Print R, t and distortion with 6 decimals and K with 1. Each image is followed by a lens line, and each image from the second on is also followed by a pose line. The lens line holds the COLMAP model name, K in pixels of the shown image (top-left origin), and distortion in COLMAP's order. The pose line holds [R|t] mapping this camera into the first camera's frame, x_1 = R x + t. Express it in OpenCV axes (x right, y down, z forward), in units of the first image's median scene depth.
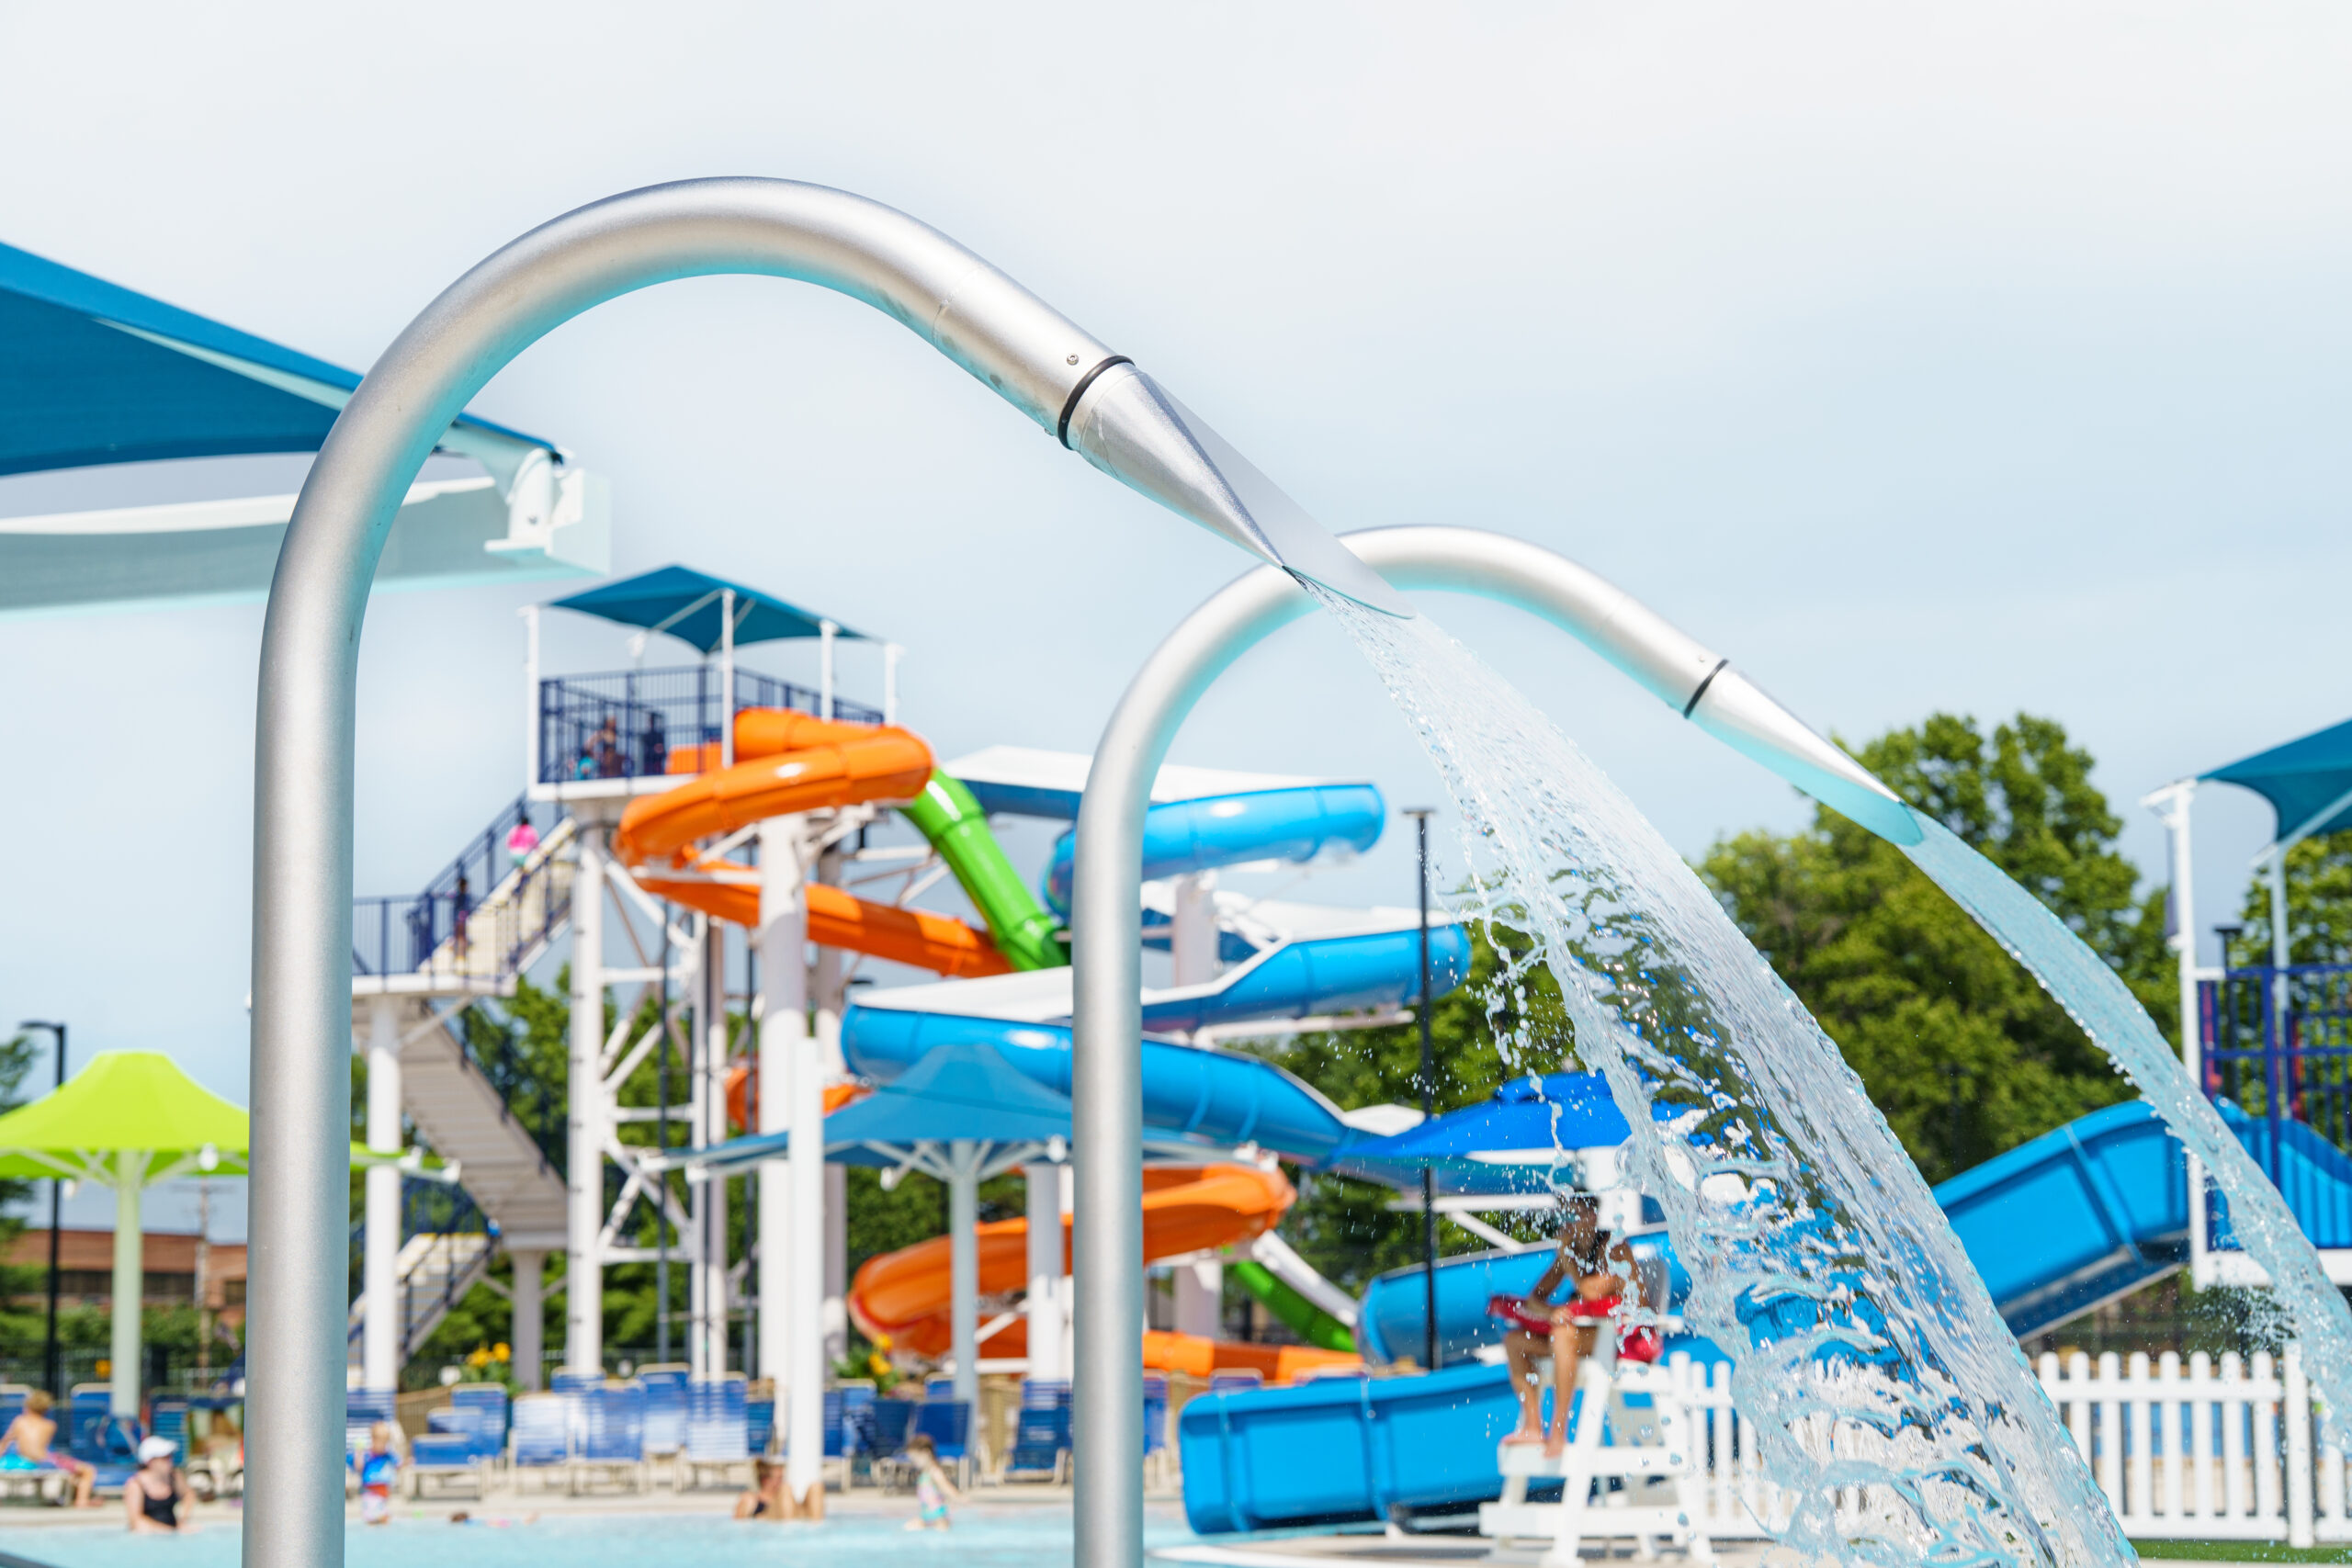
lens RADIAL K [[4661.2, 0, 1176.0], [0, 4661.2, 784.0], [0, 0, 1]] dist [0.041114, 0.231942]
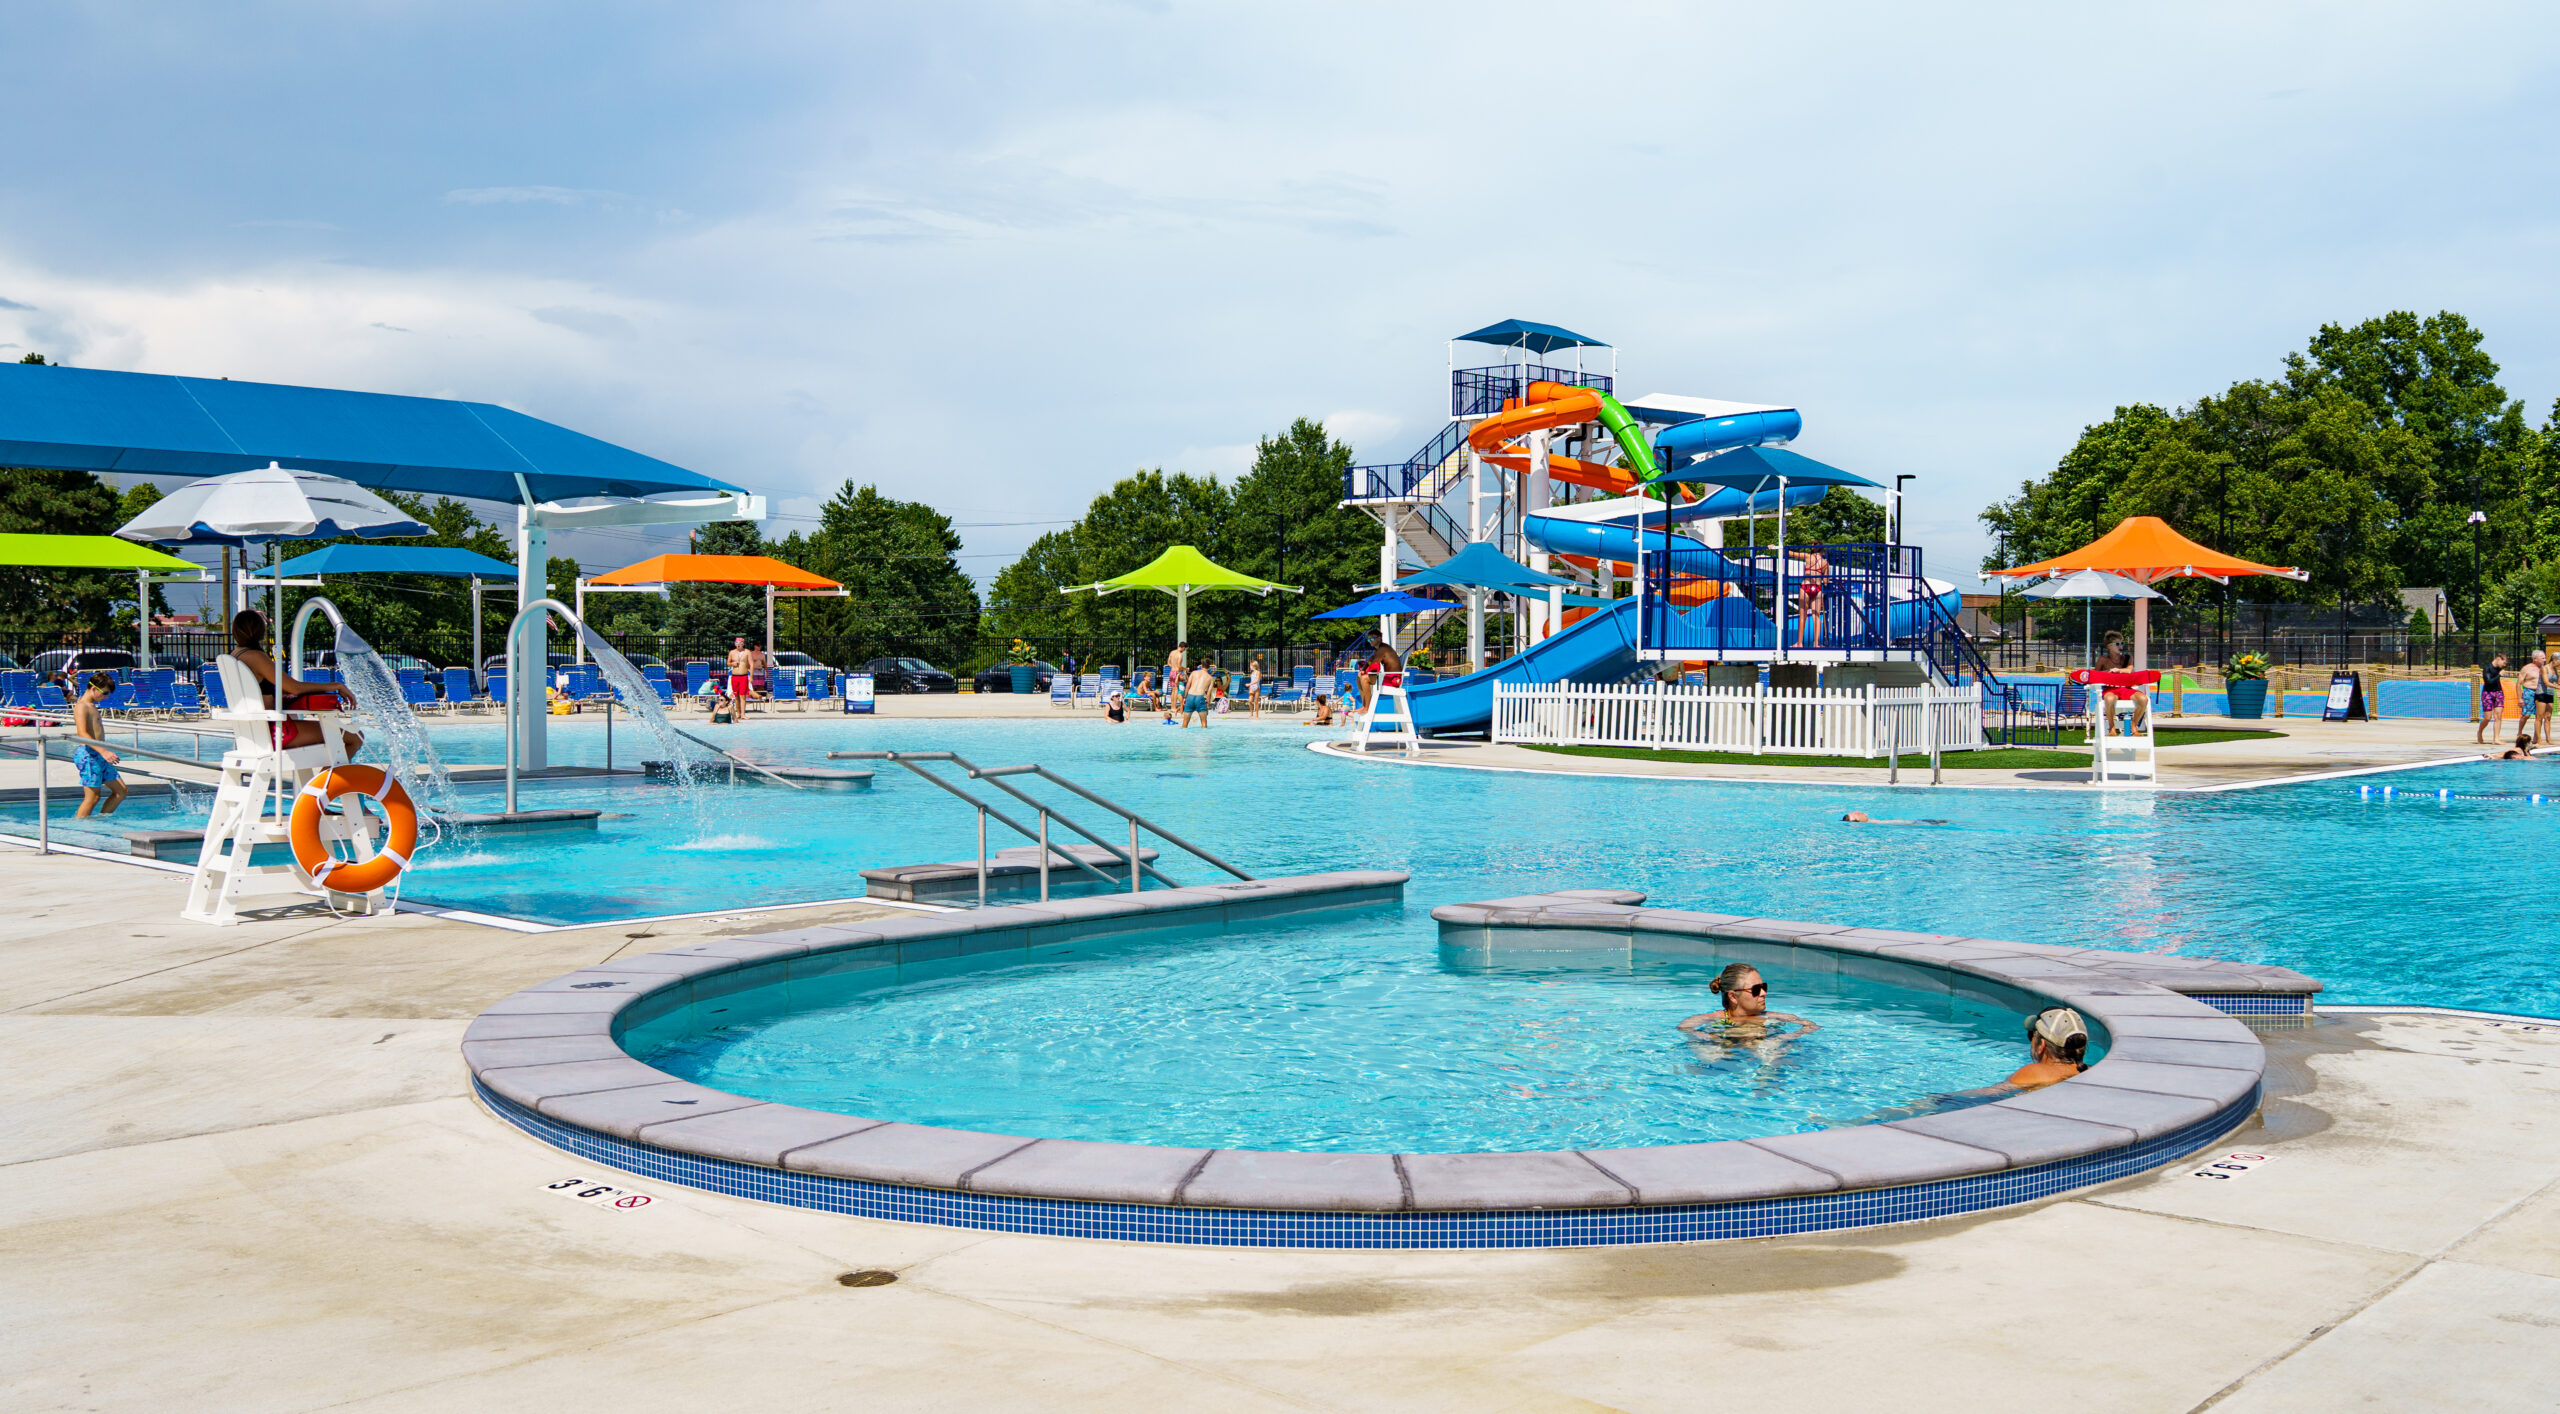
lens RADIAL K [[2313.7, 0, 1280.0], [0, 2313.7, 707.0], [0, 0, 1]] dist [0.001468, -0.000423]
pose [[0.935367, 0.024101, -0.352857, 0.201602], [0.031284, 0.988127, 0.150420, -0.032988], [0.352293, -0.151736, 0.923507, -0.153027]]
